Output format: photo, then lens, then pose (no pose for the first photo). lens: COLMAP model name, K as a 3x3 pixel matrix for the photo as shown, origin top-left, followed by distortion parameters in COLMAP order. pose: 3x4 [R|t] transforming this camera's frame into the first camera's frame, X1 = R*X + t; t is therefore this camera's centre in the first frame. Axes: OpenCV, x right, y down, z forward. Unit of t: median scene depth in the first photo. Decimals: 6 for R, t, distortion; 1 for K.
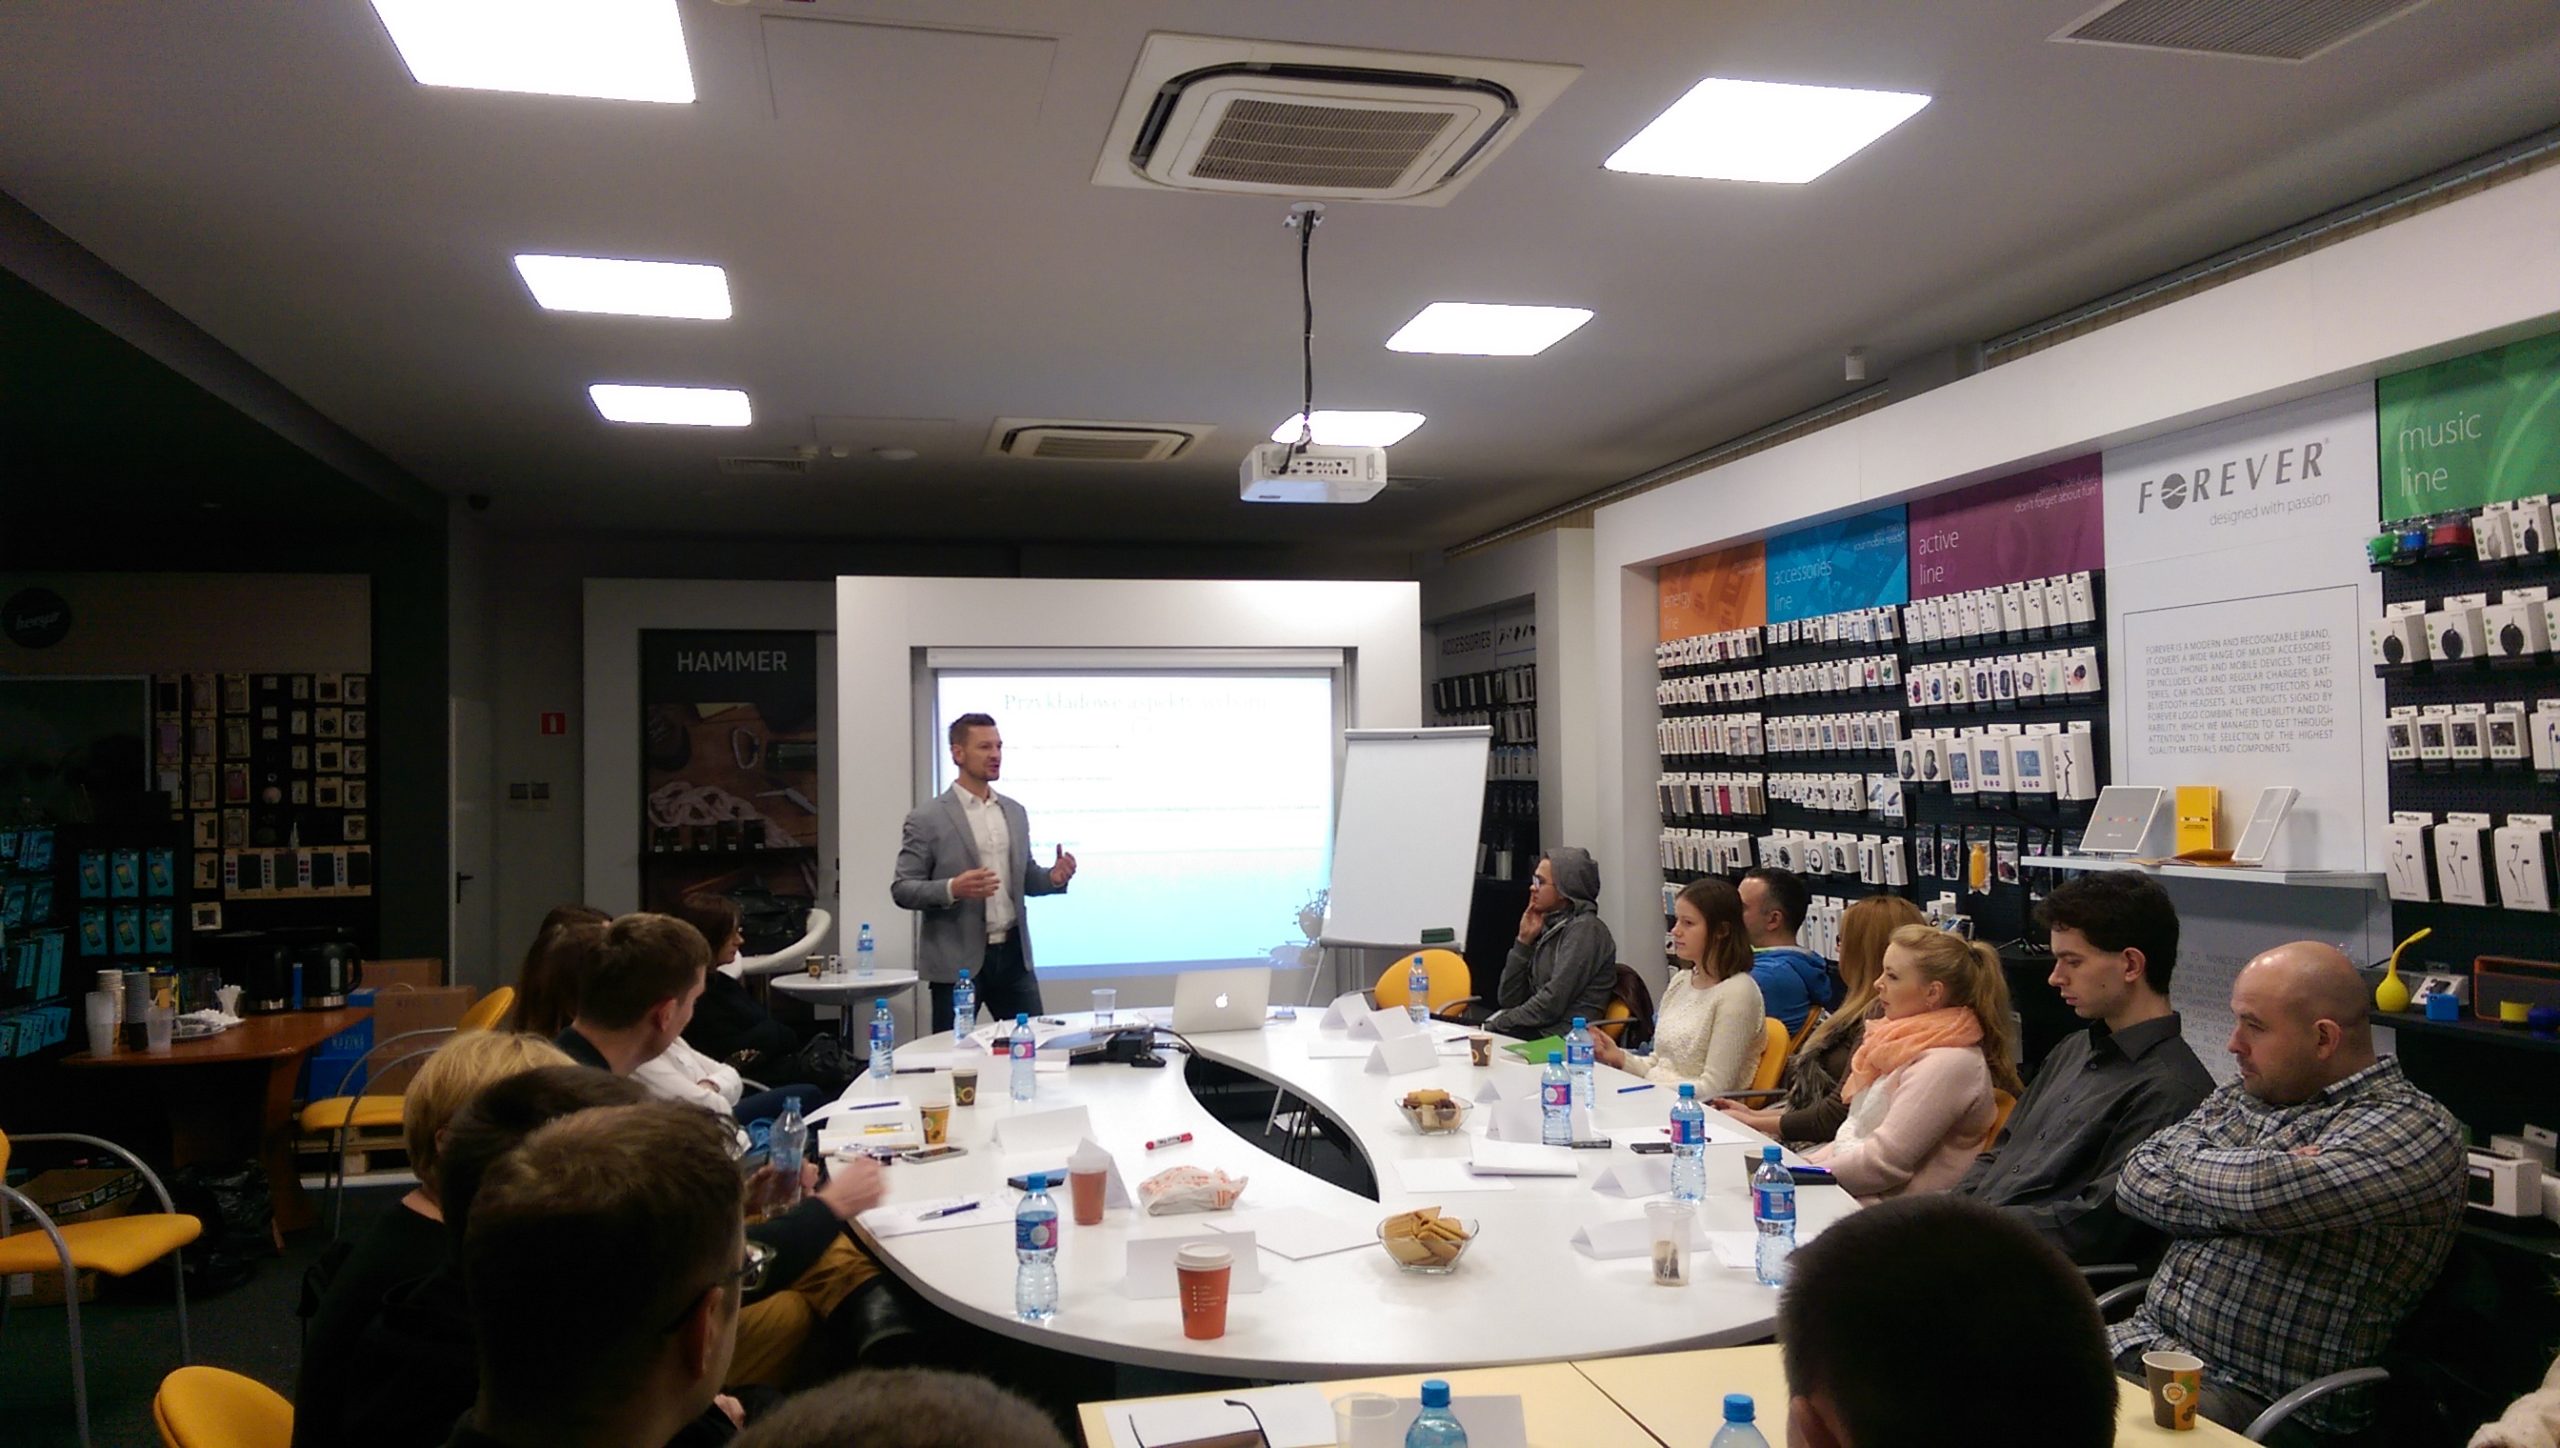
lens RADIAL K [[1878.9, 0, 1280.0], [0, 1878.9, 724.0], [0, 0, 1]] dist [0.118933, -0.130583]
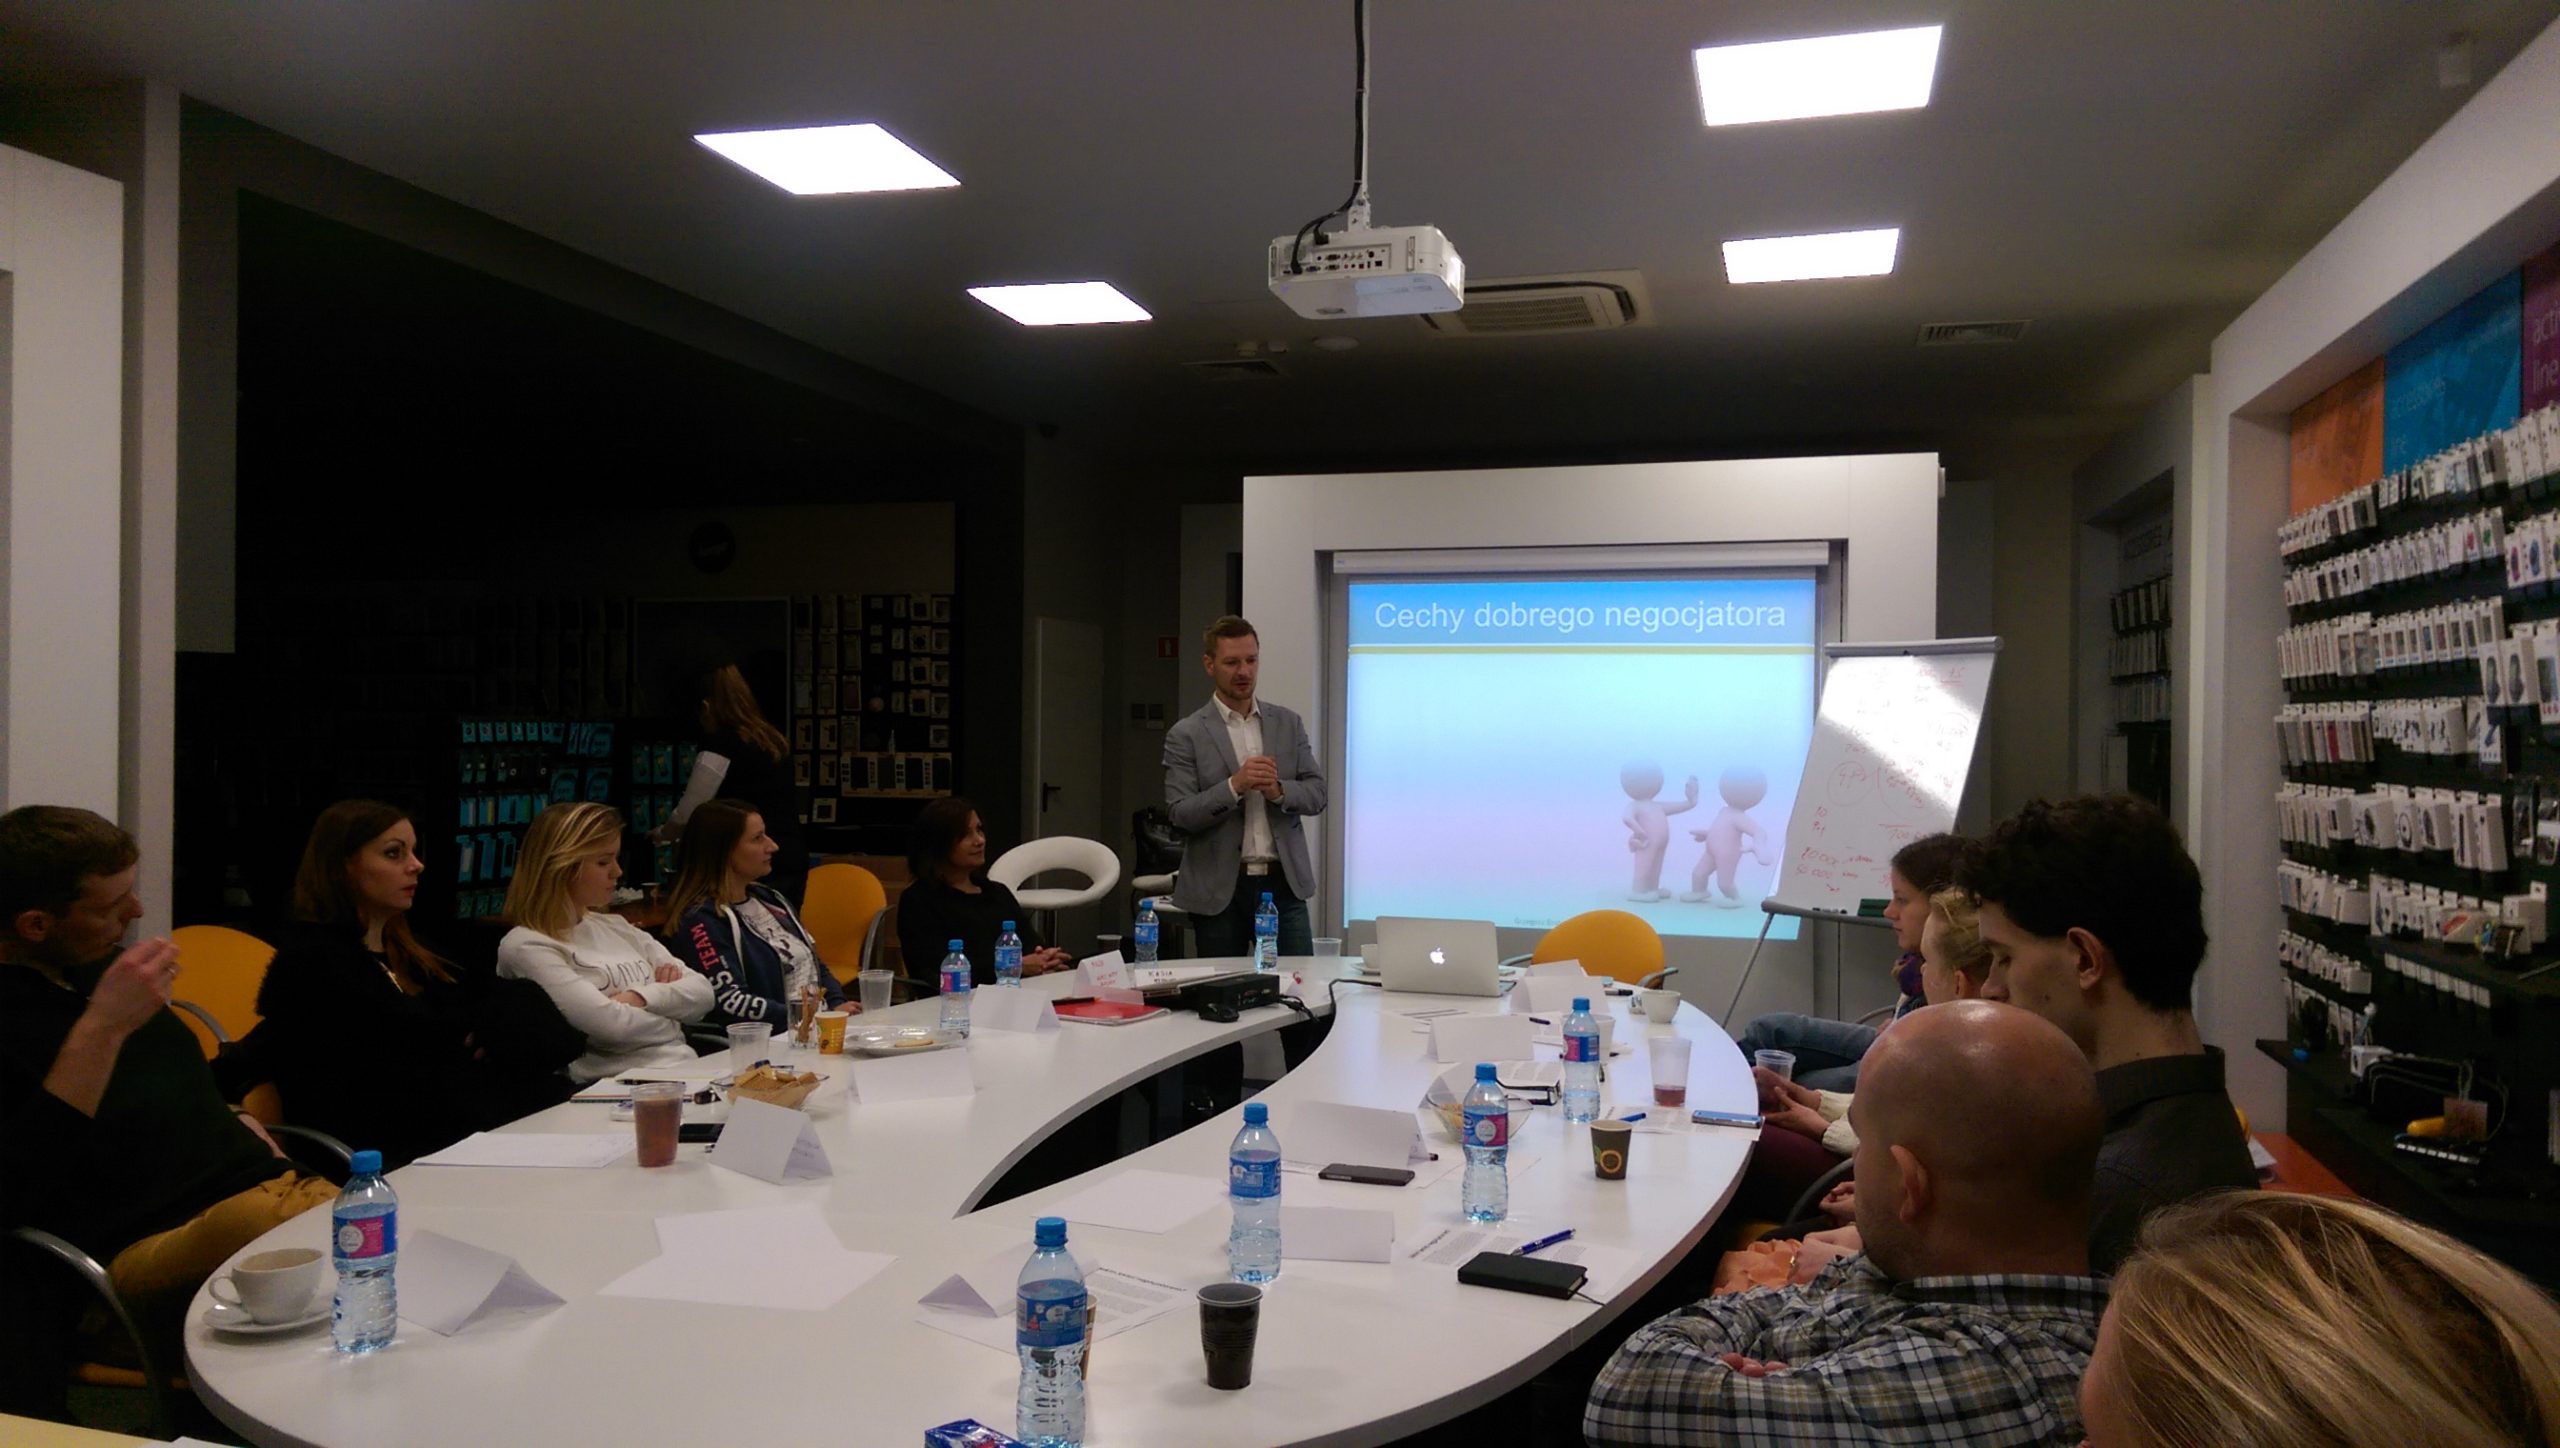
lens RADIAL K [[1878.9, 0, 1280.0], [0, 1878.9, 724.0], [0, 0, 1]] dist [0.118933, -0.130583]
pose [[0.864840, 0.022667, -0.501535, 0.238681], [-0.011265, 0.999605, 0.025752, 0.018990], [0.501921, -0.016622, 0.864754, 0.189433]]
